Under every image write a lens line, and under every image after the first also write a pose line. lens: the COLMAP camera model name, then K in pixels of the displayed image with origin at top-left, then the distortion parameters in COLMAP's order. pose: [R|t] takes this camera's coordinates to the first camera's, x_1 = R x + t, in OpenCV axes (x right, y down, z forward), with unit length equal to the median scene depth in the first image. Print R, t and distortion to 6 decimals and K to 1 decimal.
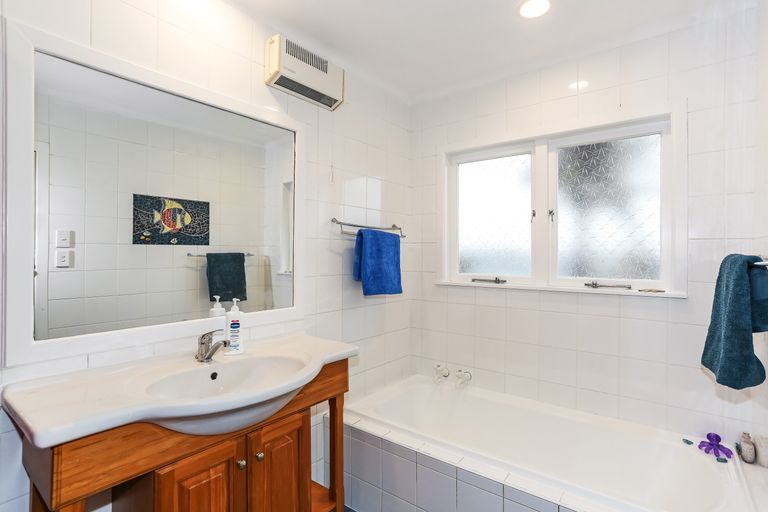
lens RADIAL K [[373.3, 0, 383.2], [0, 373.3, 255.3], [0, 0, 1]] dist [-0.003123, 0.001730]
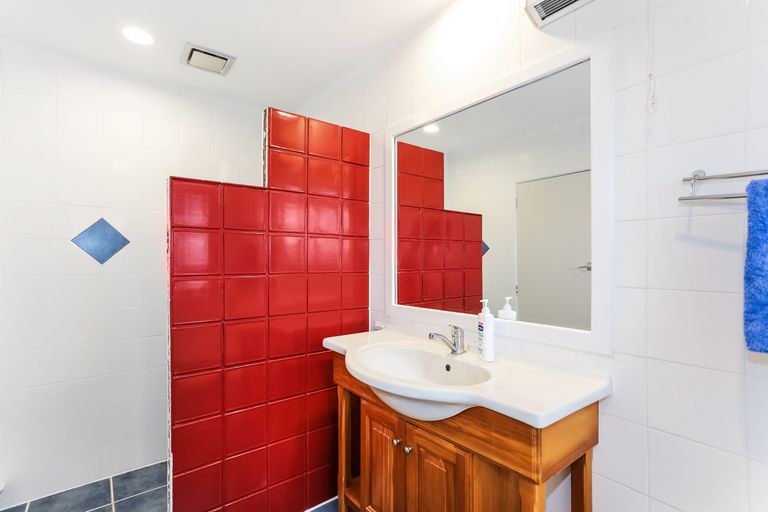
lens RADIAL K [[373.3, 0, 383.6], [0, 373.3, 256.3], [0, 0, 1]] dist [-0.003123, 0.001730]
pose [[-0.215837, -0.012720, -0.976347, 0.616436], [-0.001844, 0.999919, -0.012619, 0.024641], [0.976428, -0.000923, -0.215843, 1.053668]]
